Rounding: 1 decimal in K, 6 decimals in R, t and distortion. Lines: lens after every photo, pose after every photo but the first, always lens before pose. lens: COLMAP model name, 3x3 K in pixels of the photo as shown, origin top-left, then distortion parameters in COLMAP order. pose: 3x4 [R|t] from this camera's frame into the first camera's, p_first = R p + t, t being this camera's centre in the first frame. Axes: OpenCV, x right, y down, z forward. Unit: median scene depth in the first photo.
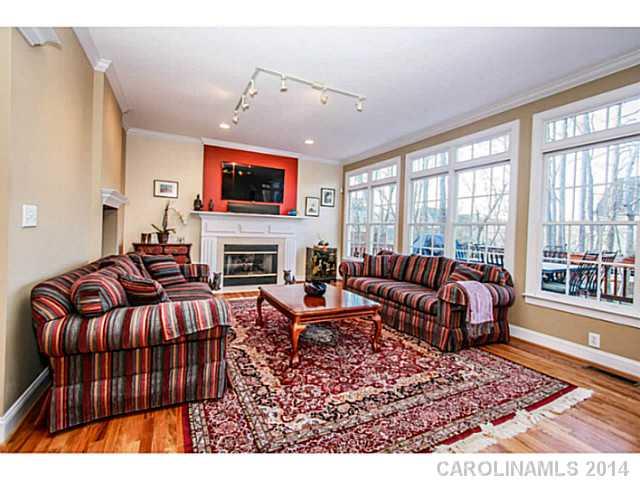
lens RADIAL K [[291.9, 0, 318.8], [0, 291.9, 234.8], [0, 0, 1]] dist [0.002350, 0.000249]
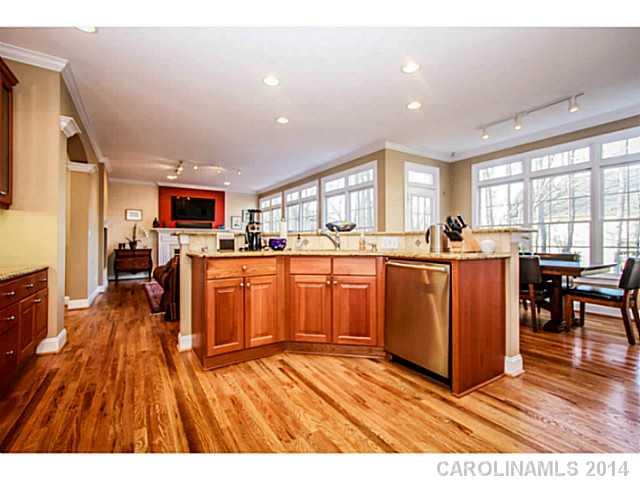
lens RADIAL K [[288.6, 0, 320.0], [0, 288.6, 240.0], [0, 0, 1]] dist [0.030826, -0.000051]
pose [[0.996010, -0.038207, 0.080654, 0.332318], [0.038298, 0.999266, 0.000420, 0.015667], [-0.080611, 0.002670, 0.996742, -0.626865]]
